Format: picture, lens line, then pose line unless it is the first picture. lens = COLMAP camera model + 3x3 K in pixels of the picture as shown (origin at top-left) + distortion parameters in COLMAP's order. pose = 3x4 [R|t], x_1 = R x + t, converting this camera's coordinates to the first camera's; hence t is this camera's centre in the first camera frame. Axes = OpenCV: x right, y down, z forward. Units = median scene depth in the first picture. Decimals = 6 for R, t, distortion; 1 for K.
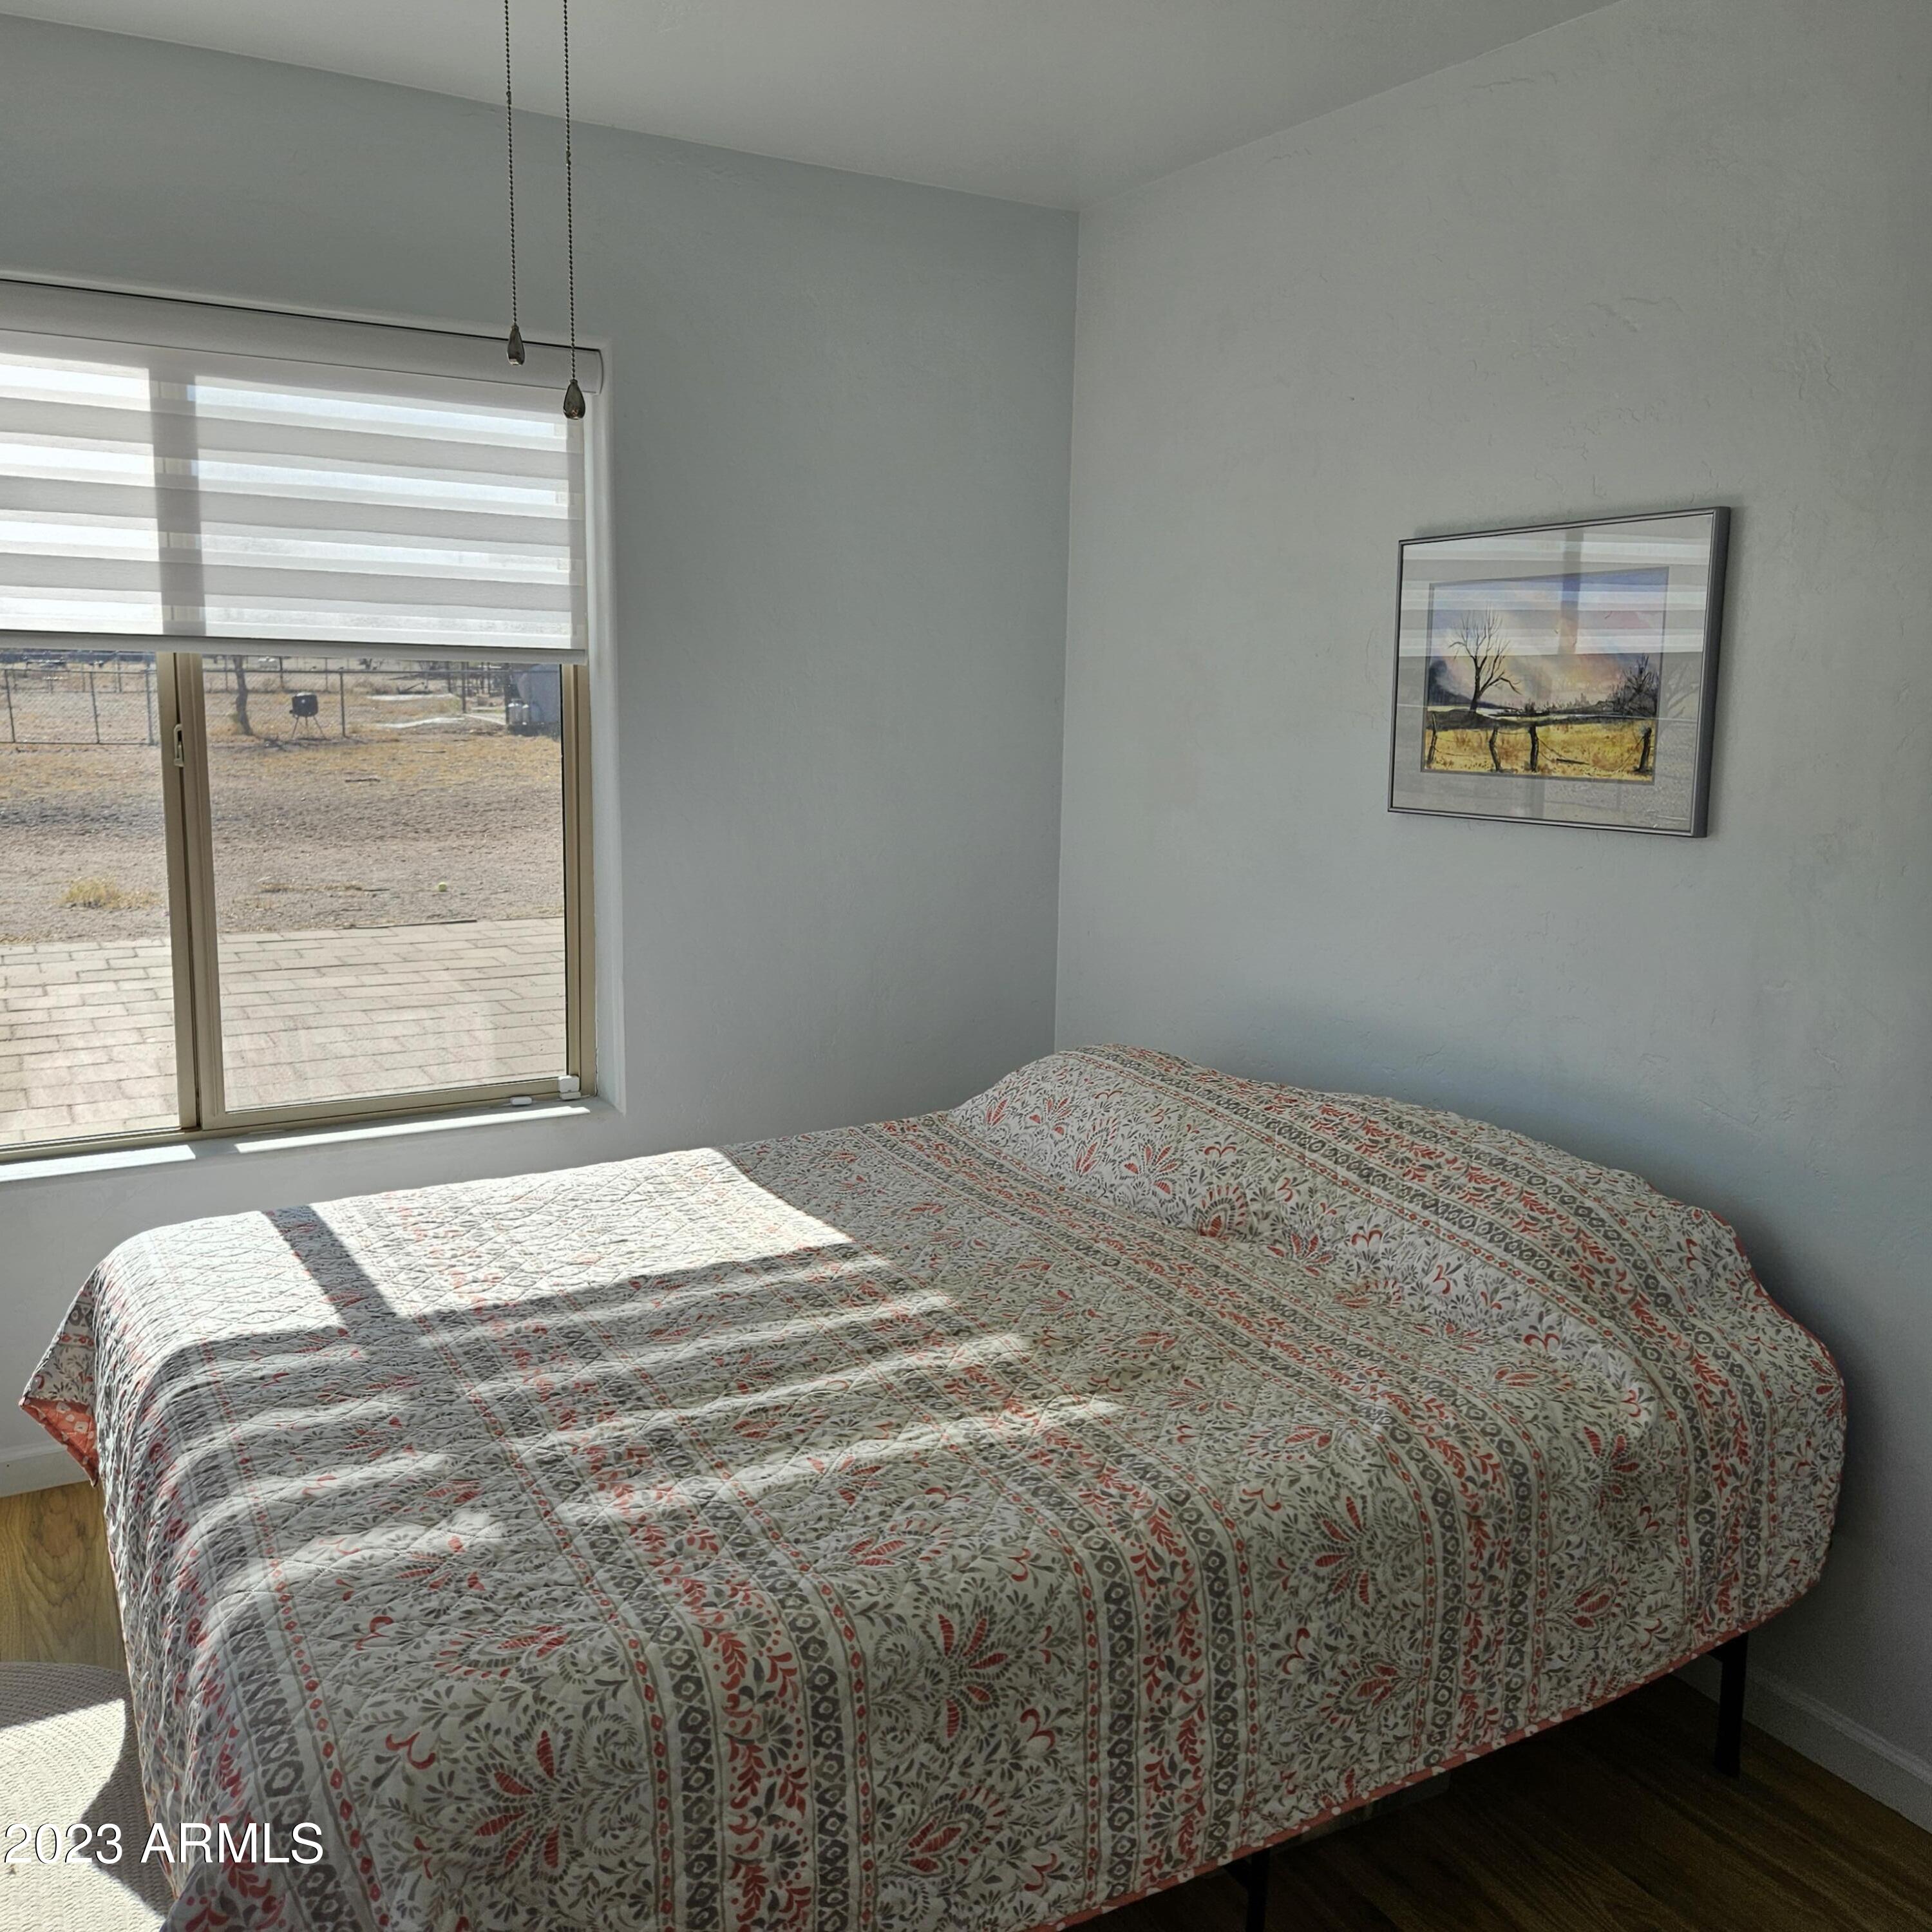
lens RADIAL K [[1729.1, 0, 969.0], [0, 1729.1, 976.0], [0, 0, 1]] dist [0.058970, -0.033348]
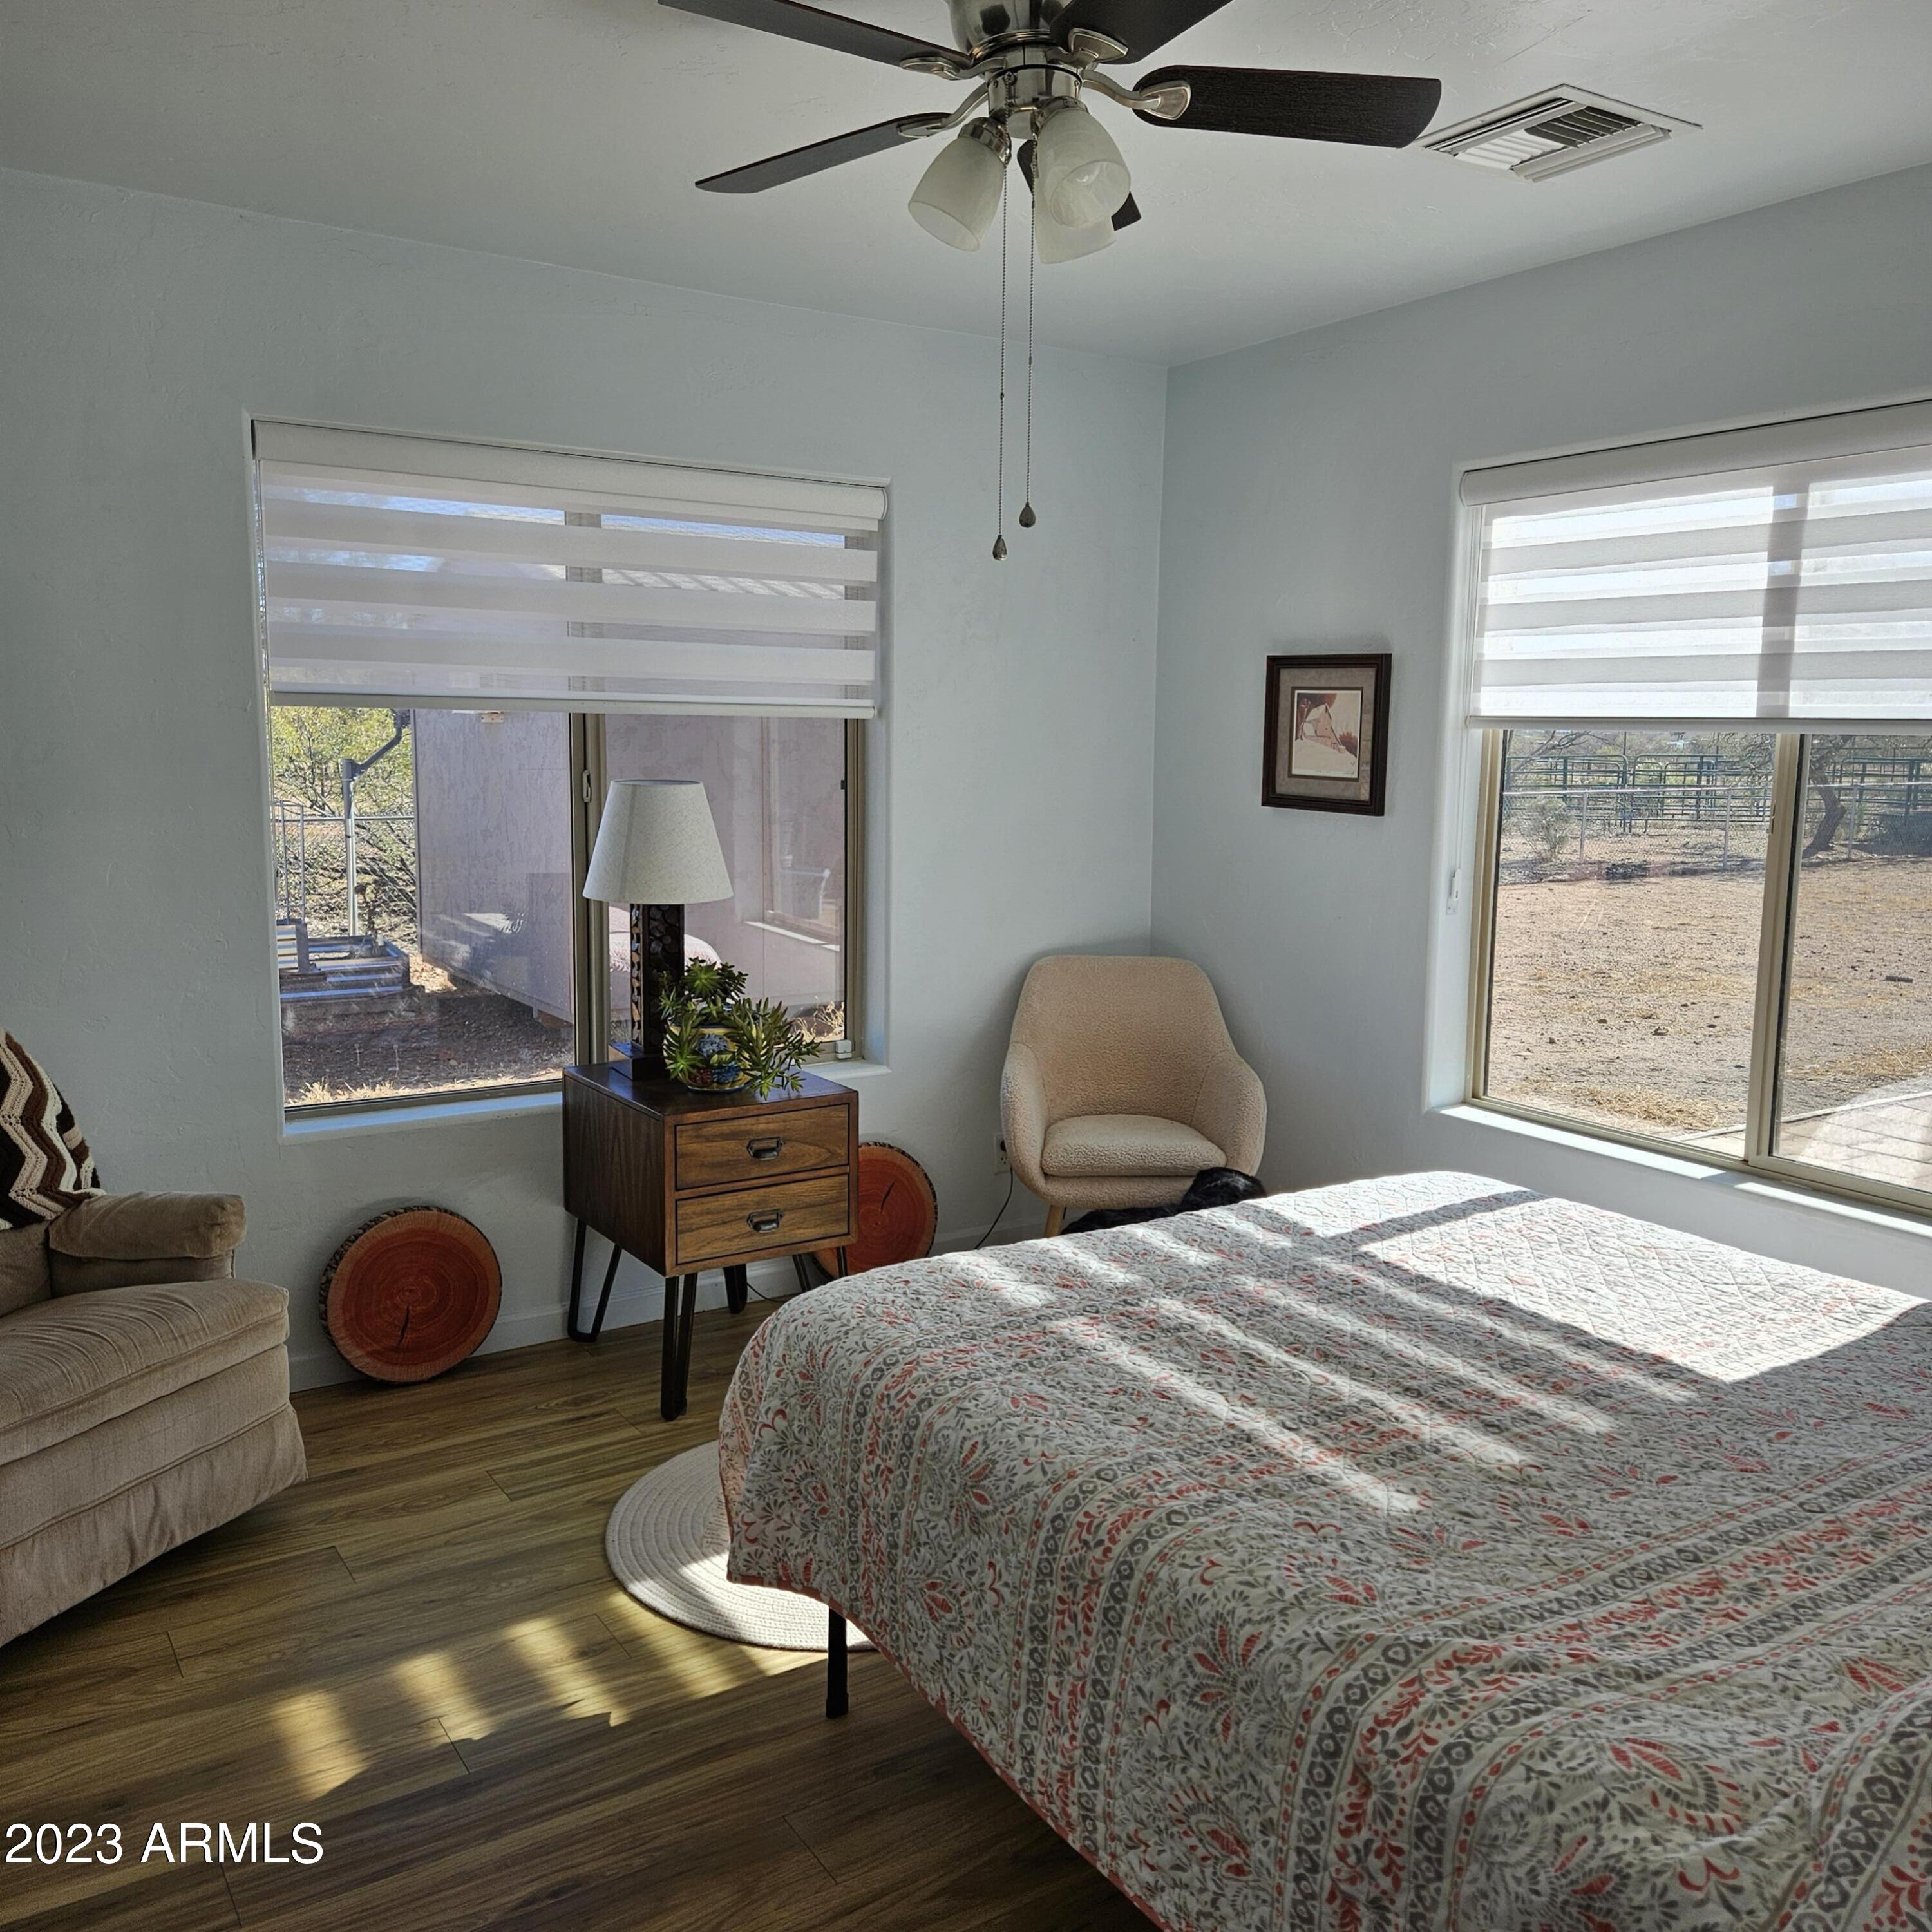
lens RADIAL K [[1729.1, 0, 968.8], [0, 1729.1, 957.8], [0, 0, 1]] dist [0.058970, -0.033348]
pose [[0.044047, 0.115659, -0.992312, 0.862107], [-0.192010, 0.975738, 0.105205, -0.084140], [0.980404, 0.185899, 0.065186, 0.593582]]
